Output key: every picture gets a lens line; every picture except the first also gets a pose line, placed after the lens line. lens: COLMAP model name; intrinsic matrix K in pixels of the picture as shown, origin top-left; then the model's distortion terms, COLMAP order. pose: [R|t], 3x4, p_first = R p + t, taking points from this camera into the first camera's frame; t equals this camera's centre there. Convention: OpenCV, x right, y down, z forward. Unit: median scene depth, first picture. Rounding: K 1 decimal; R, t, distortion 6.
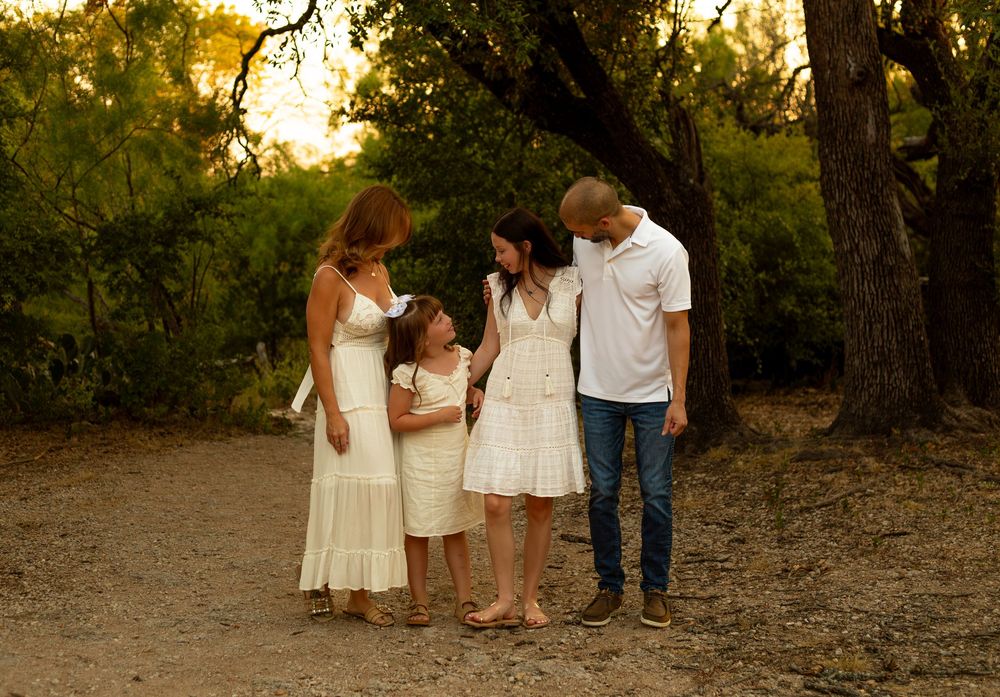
lens RADIAL K [[1546.7, 0, 495.9], [0, 1546.7, 347.5], [0, 0, 1]] dist [0.014845, 0.000000]
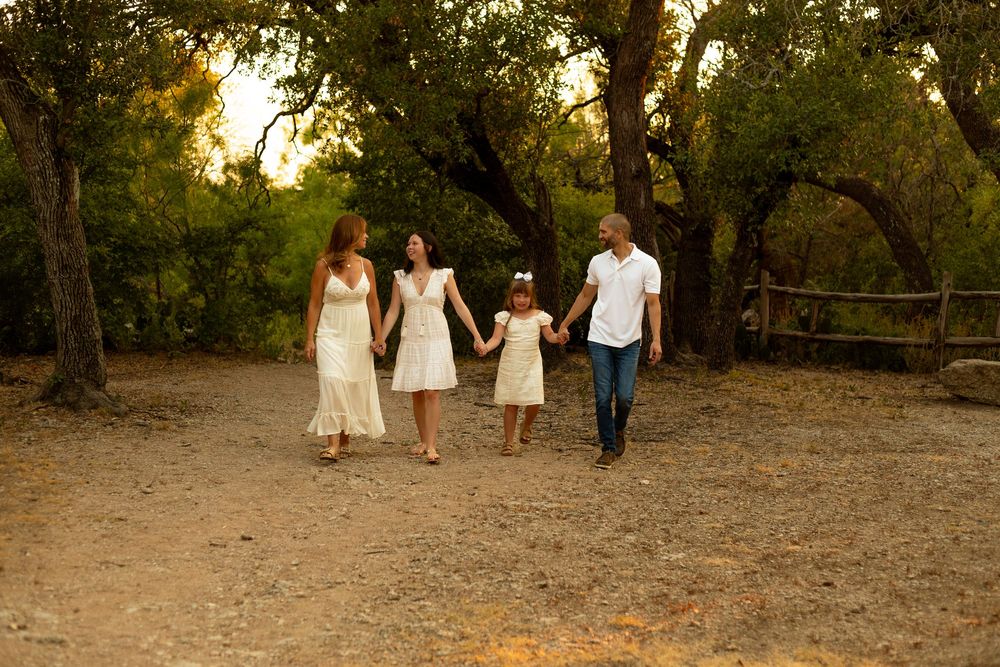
lens RADIAL K [[1403.6, 0, 497.4], [0, 1403.6, 330.9], [0, 0, 1]] dist [0.015266, 0.000000]
pose [[0.994737, 0.036091, 0.095898, -0.071248], [-0.034829, 0.999284, -0.014802, 0.037526], [-0.096363, 0.011384, 0.995281, -0.539244]]
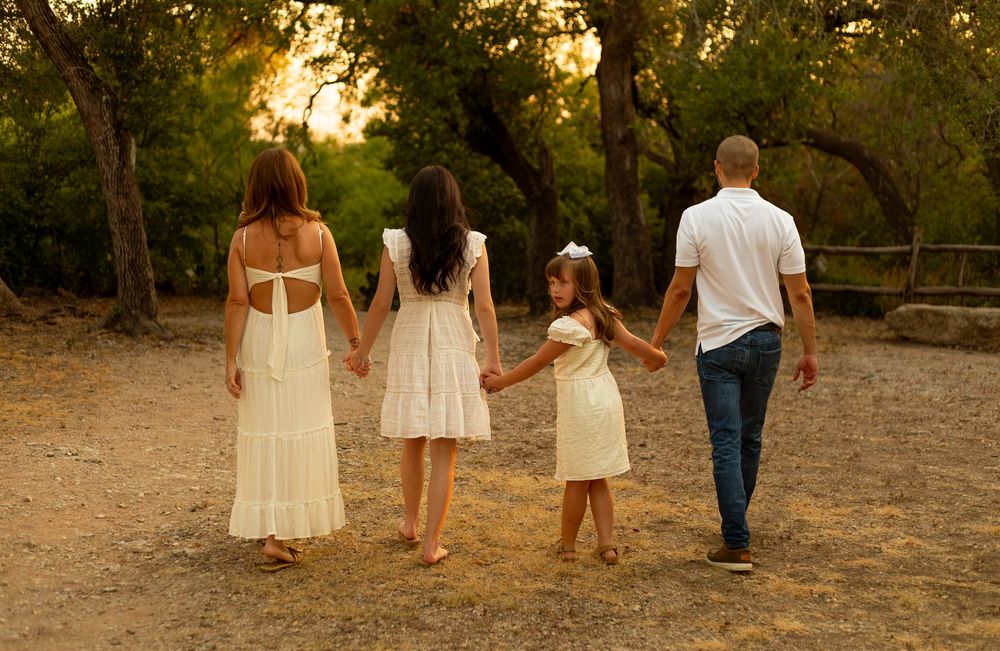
lens RADIAL K [[1478.9, 0, 503.9], [0, 1478.9, 327.5], [0, 0, 1]] dist [0.030077, 0.000000]
pose [[0.998668, 0.041872, 0.030154, 0.017439], [-0.042235, 0.999042, 0.011485, 0.054342], [-0.029645, -0.012743, 0.999479, -0.831592]]
